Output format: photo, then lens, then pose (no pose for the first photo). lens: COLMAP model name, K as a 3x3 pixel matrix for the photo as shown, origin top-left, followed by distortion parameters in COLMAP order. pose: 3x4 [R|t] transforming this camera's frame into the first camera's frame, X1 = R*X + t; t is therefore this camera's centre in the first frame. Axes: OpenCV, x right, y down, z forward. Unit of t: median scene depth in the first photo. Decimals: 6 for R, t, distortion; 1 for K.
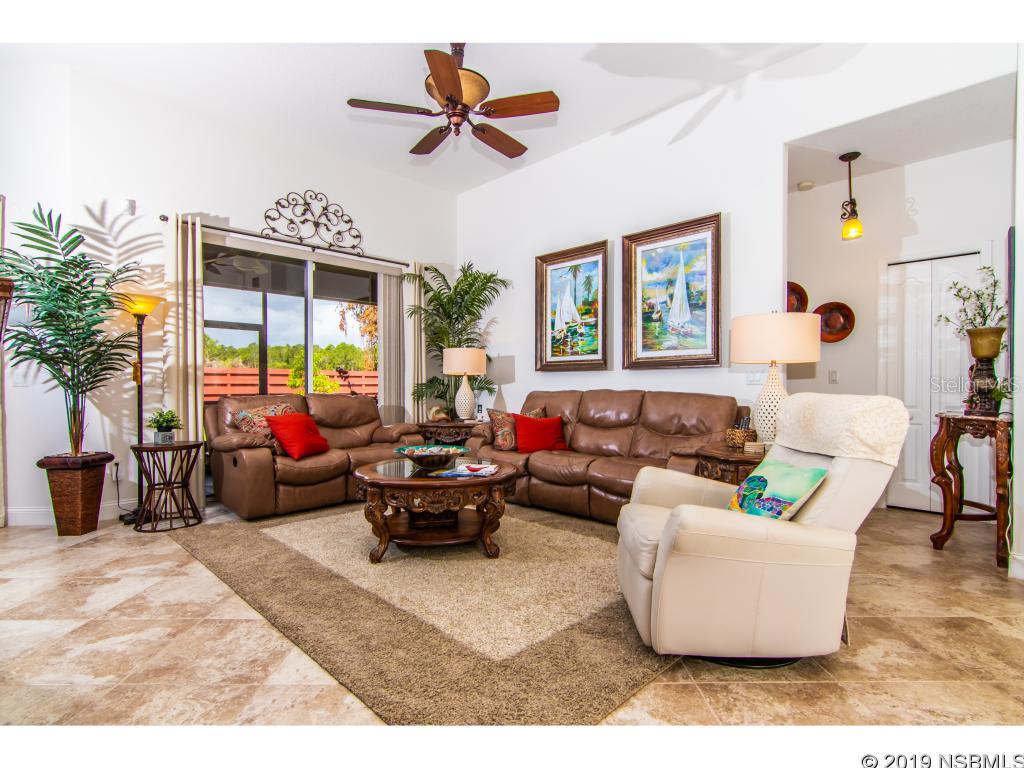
lens RADIAL K [[514.4, 0, 512.2], [0, 514.4, 389.5], [0, 0, 1]] dist [-0.000080, -0.000226]
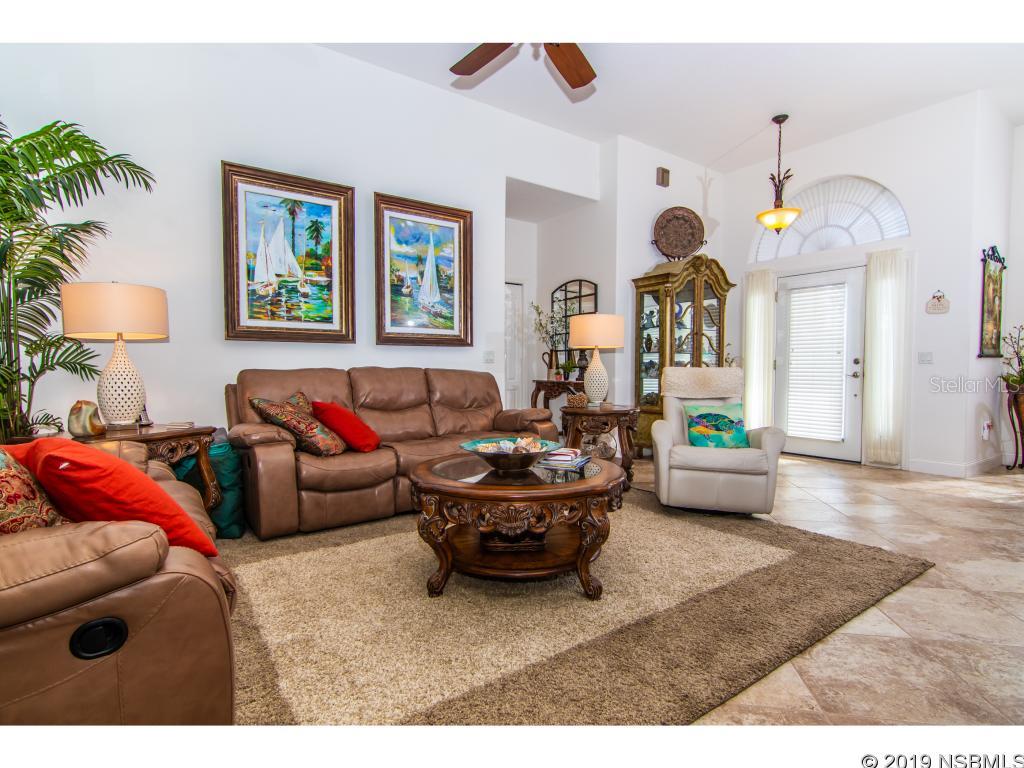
lens RADIAL K [[514.4, 0, 512.2], [0, 514.4, 389.5], [0, 0, 1]] dist [-0.000080, -0.000226]
pose [[0.171748, -0.042478, 0.984225, -0.639547], [0.003985, 0.999092, 0.042424, 0.002461], [-0.985133, -0.003365, 0.171761, 0.632530]]
